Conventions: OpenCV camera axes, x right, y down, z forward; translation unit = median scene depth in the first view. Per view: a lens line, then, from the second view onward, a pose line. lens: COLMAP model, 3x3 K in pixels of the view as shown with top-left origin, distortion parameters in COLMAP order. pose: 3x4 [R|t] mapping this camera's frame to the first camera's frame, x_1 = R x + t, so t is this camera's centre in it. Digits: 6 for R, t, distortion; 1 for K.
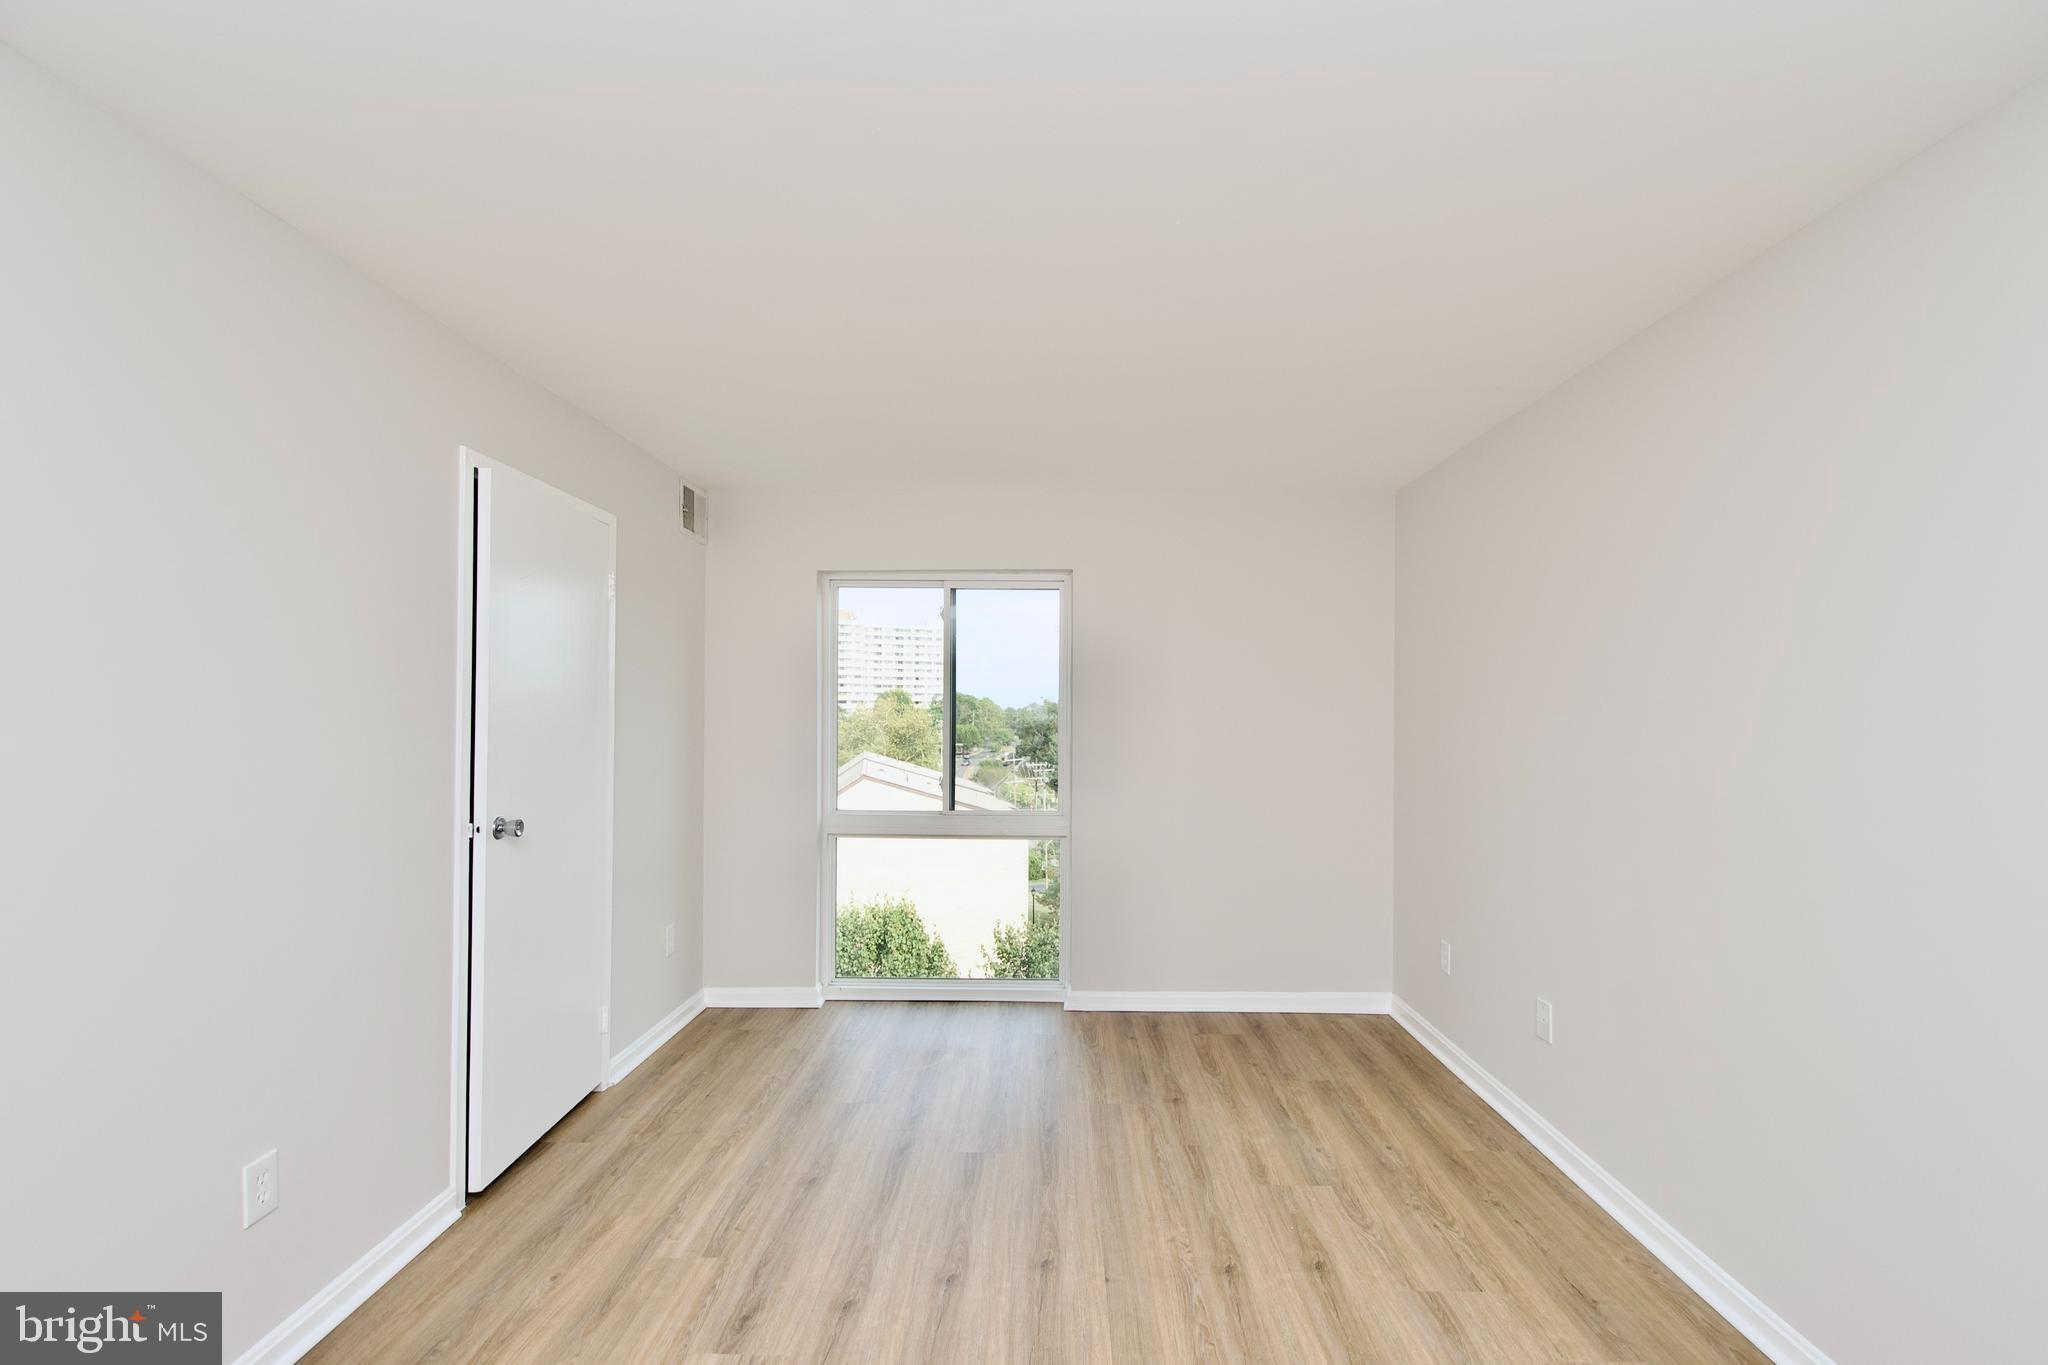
lens RADIAL K [[896.3, 0, 1027.1], [0, 896.3, 689.2], [0, 0, 1]] dist [0.004208, -0.003397]
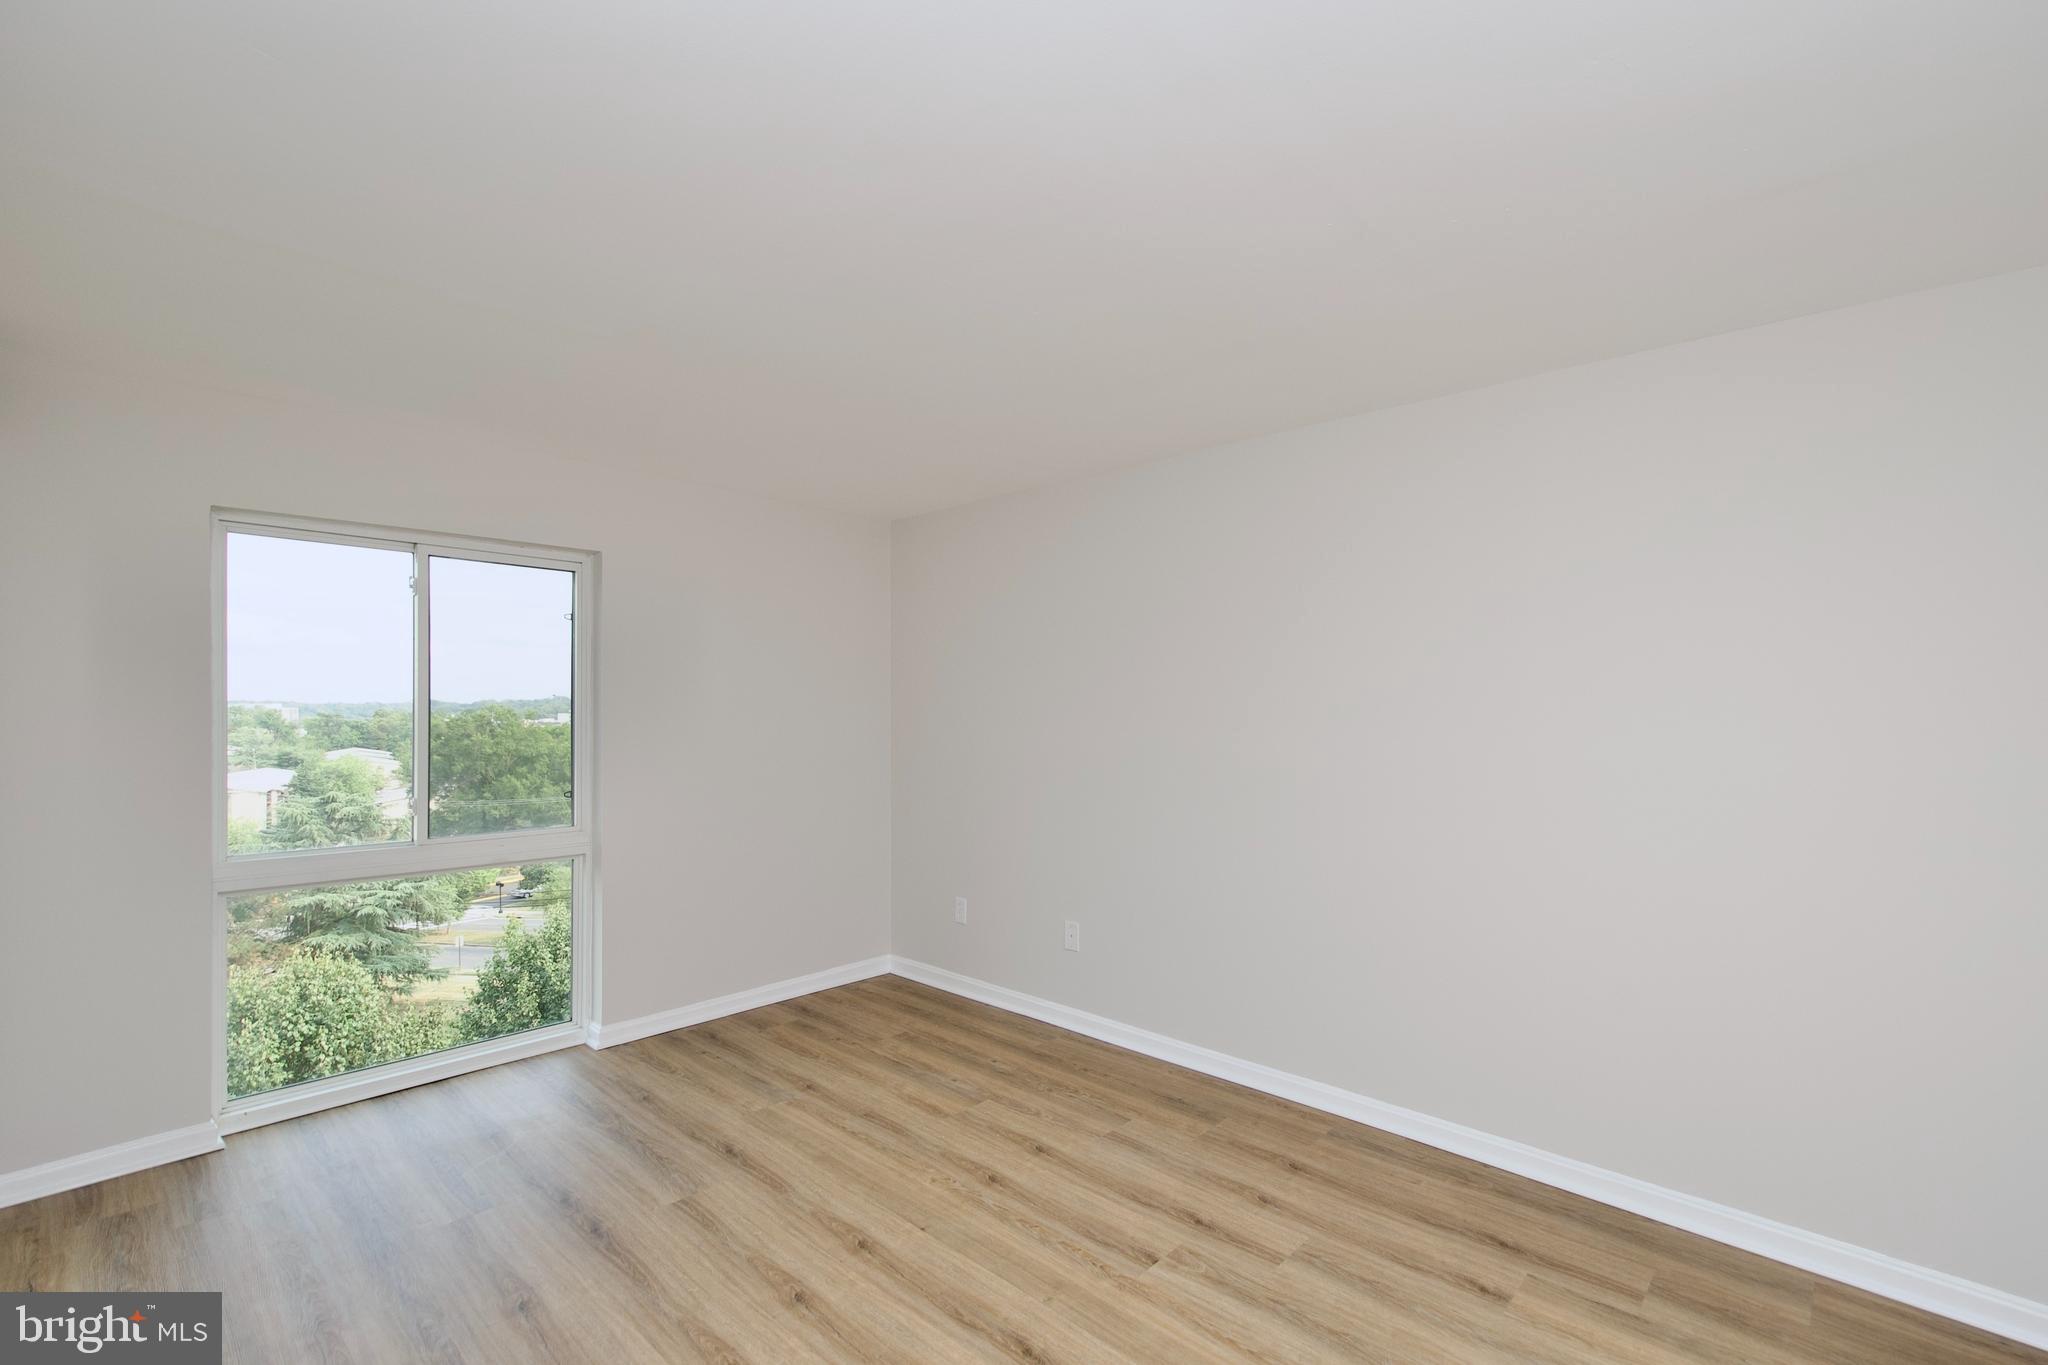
lens RADIAL K [[896.3, 0, 1043.0], [0, 896.3, 718.9], [0, 0, 1]] dist [0.004208, -0.003397]
pose [[0.661253, -0.007760, 0.750123, -0.399764], [-0.019178, 0.999445, 0.027245, -0.003074], [-0.749918, -0.032401, 0.660737, 0.109920]]
